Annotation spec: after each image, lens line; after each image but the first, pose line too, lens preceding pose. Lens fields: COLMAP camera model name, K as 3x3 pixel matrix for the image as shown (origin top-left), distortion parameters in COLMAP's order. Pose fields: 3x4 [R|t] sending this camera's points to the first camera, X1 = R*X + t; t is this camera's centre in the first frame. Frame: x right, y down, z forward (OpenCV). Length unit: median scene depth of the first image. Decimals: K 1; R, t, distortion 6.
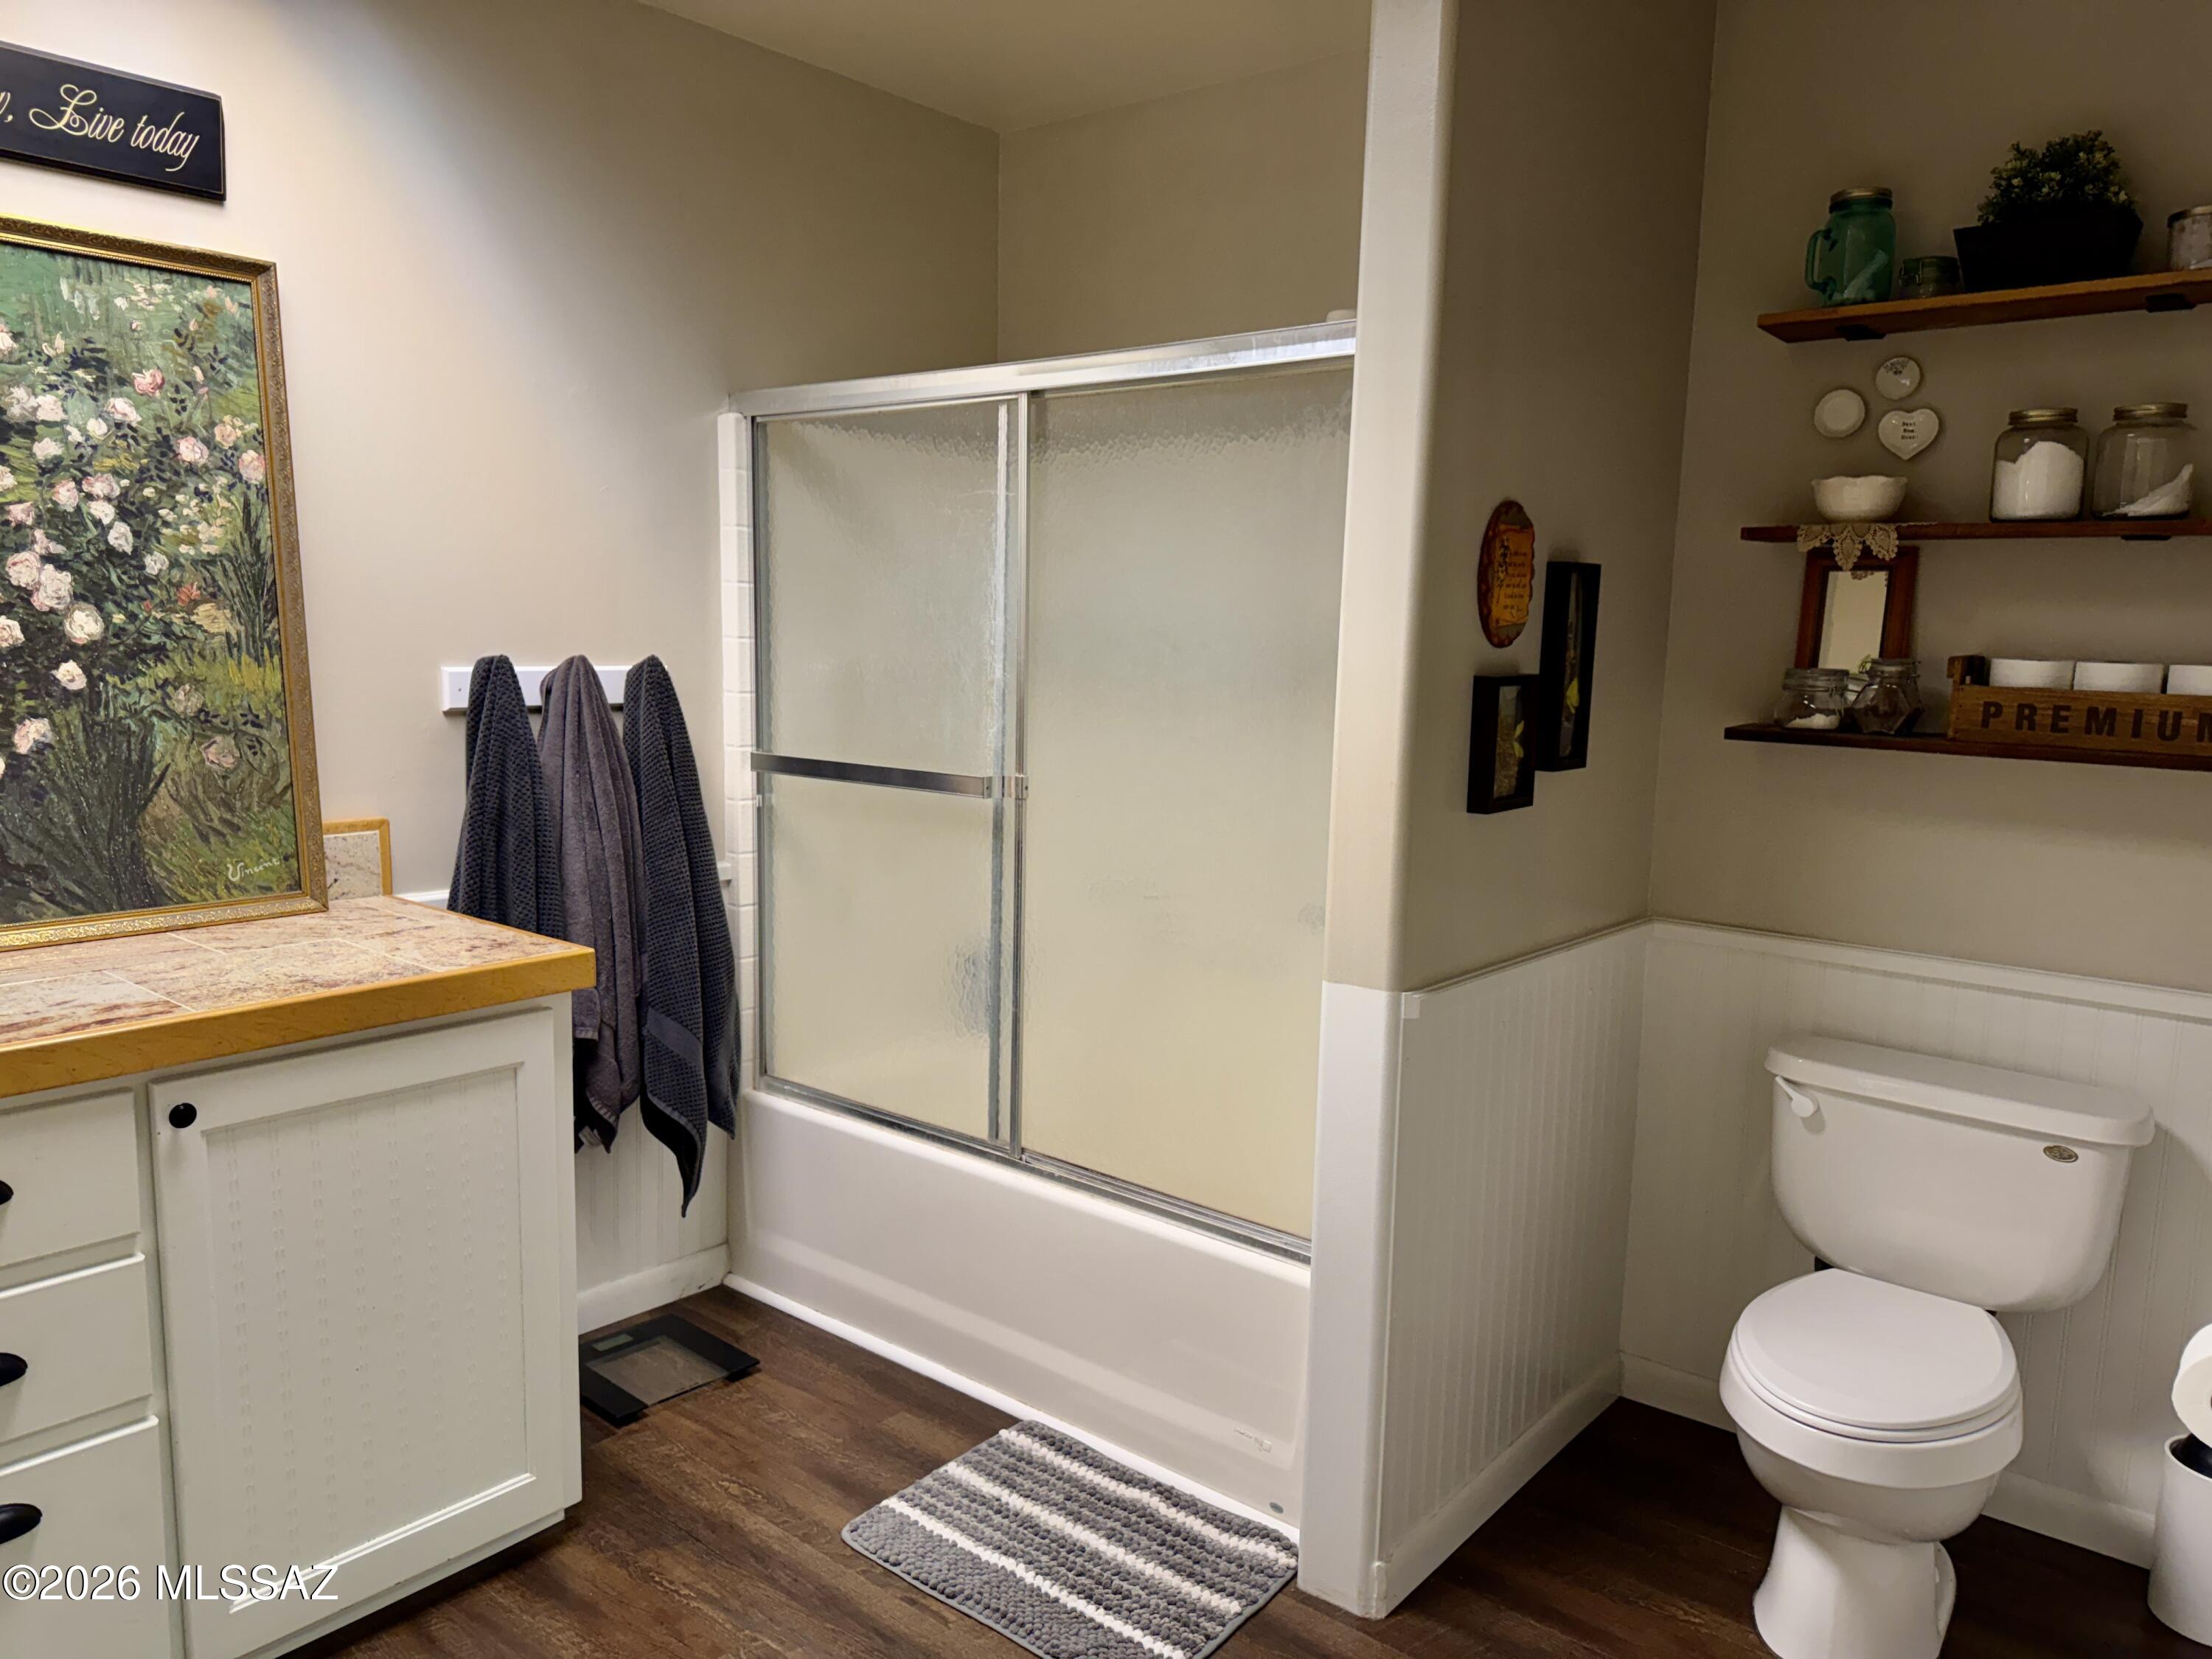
lens RADIAL K [[1555.9, 0, 1109.4], [0, 1555.9, 829.1], [0, 0, 1]] dist [-0.002395, -0.006980]
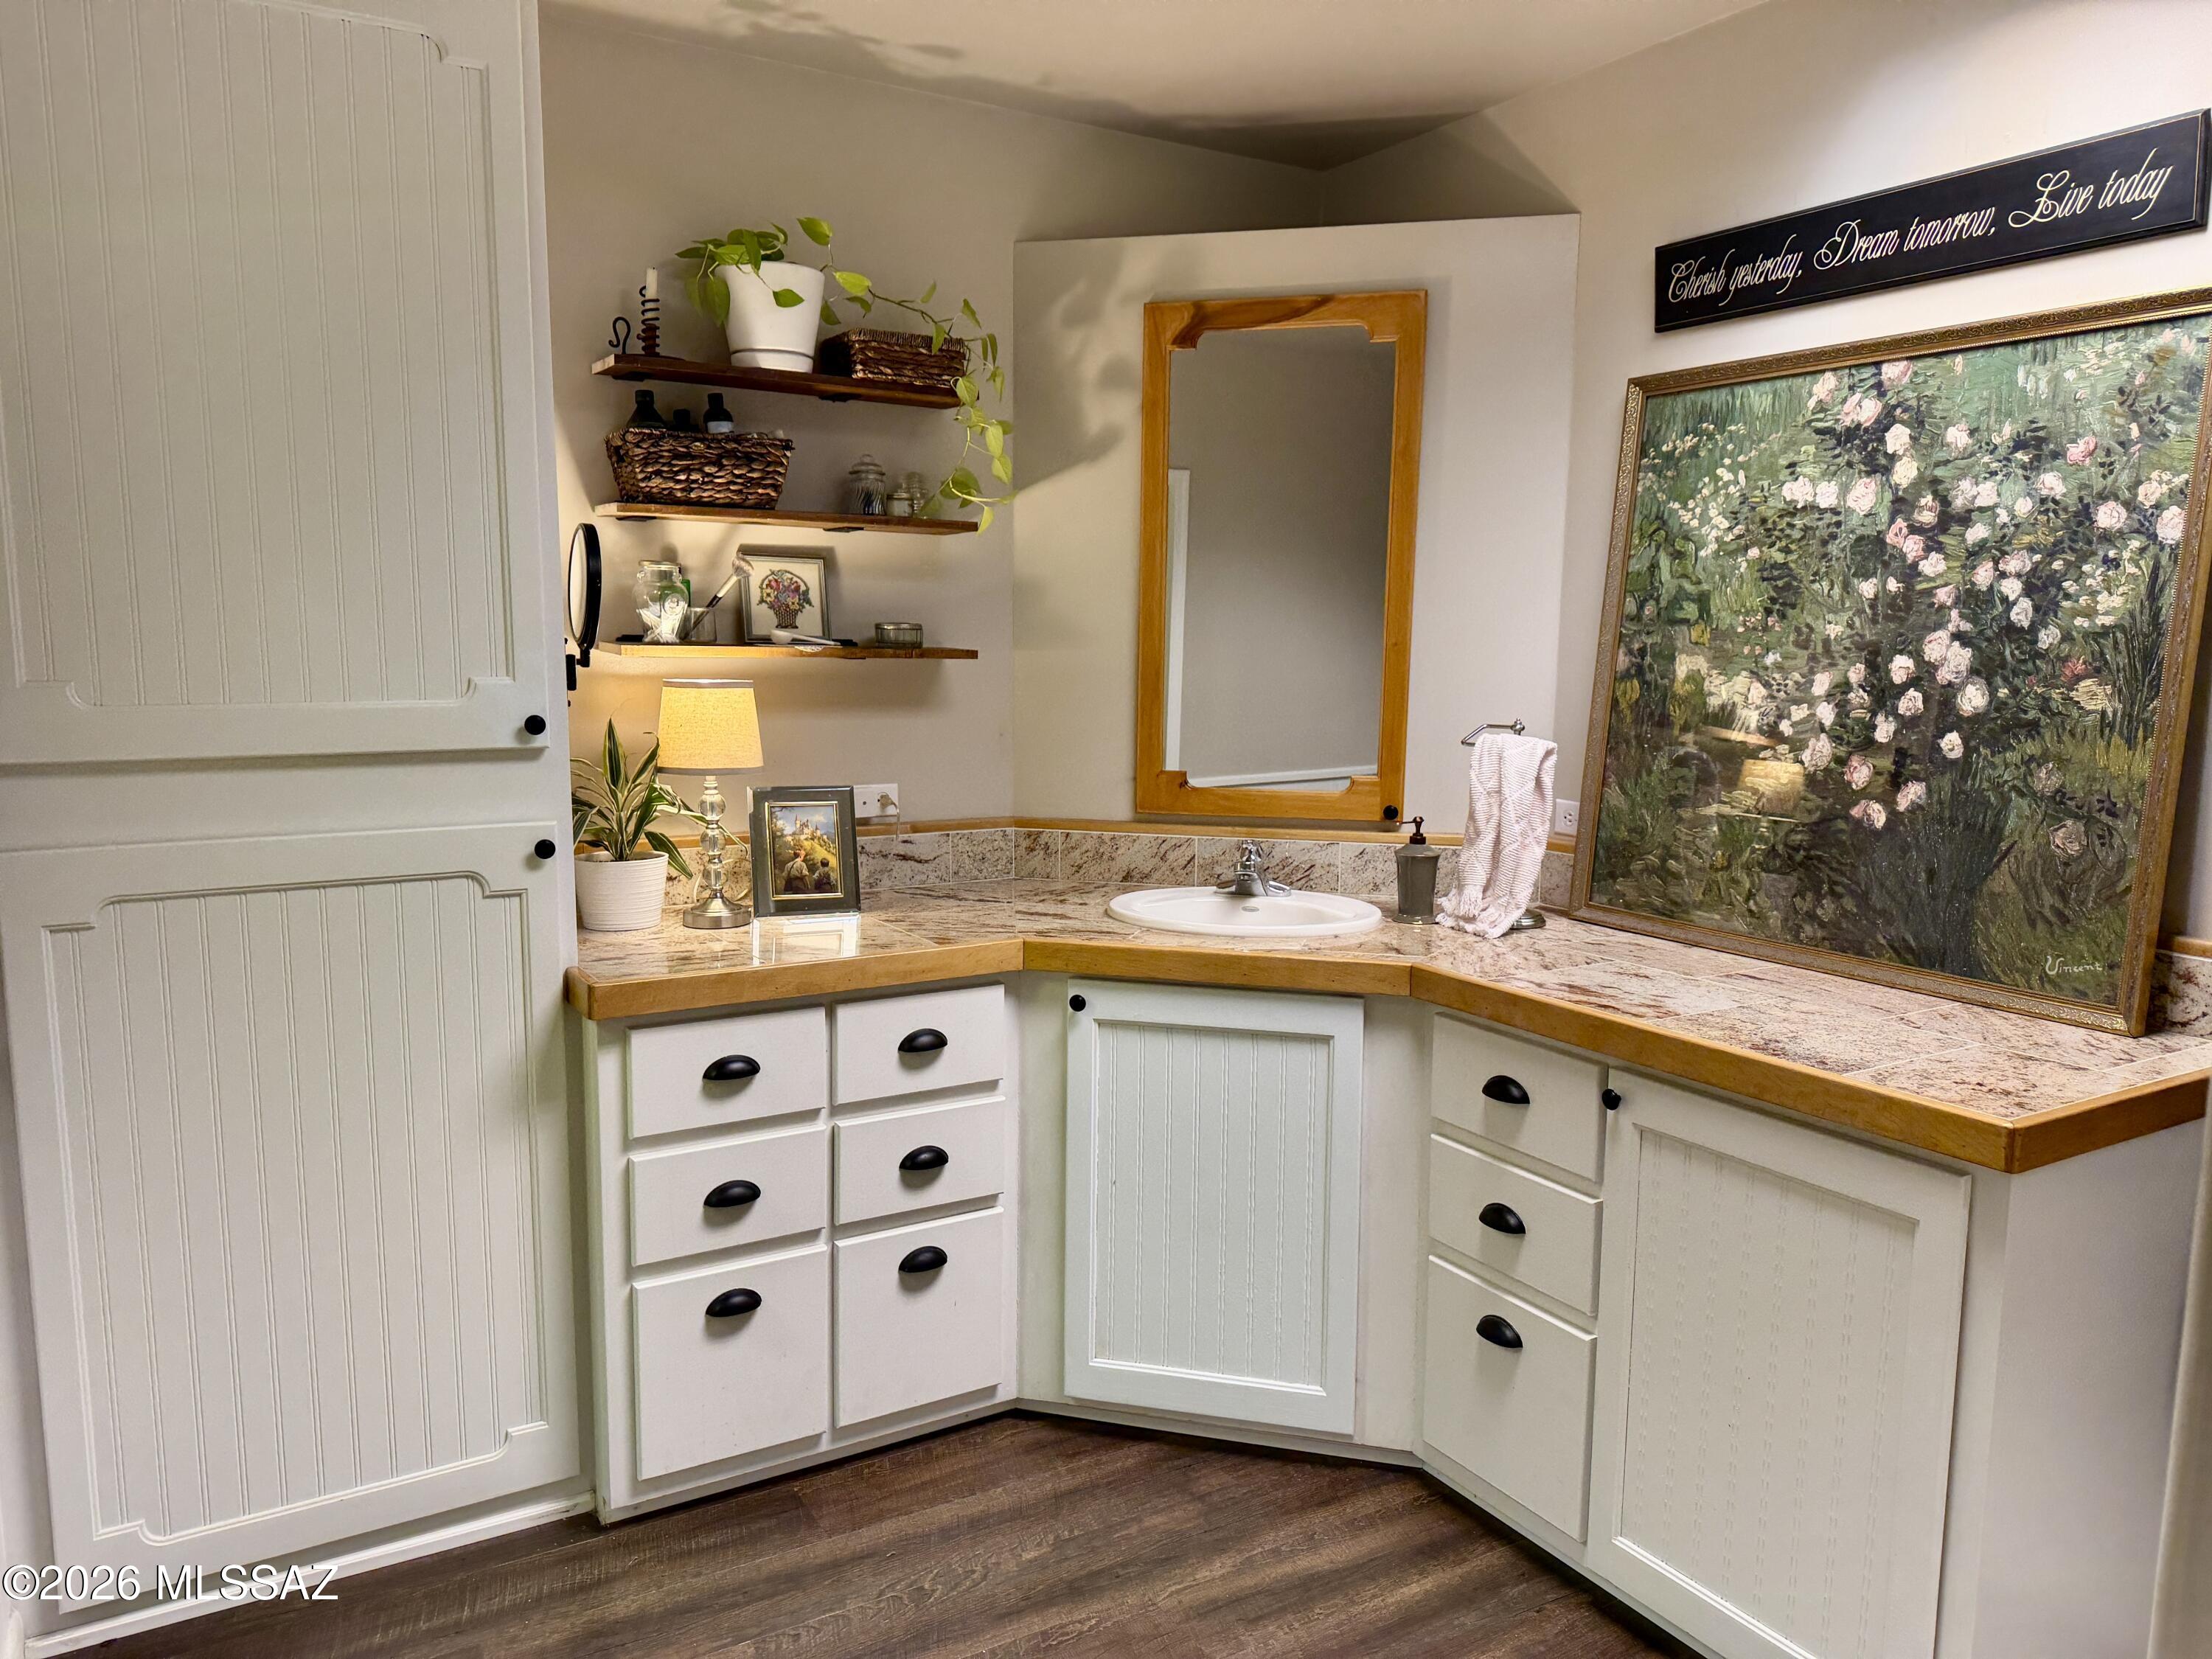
lens RADIAL K [[1555.9, 0, 1108.5], [0, 1555.9, 838.5], [0, 0, 1]] dist [-0.002395, -0.006980]
pose [[-0.330434, 0.097384, -0.938792, 0.512018], [-0.142869, 0.978040, 0.151742, -0.111871], [0.932953, 0.184265, -0.309265, 0.777841]]
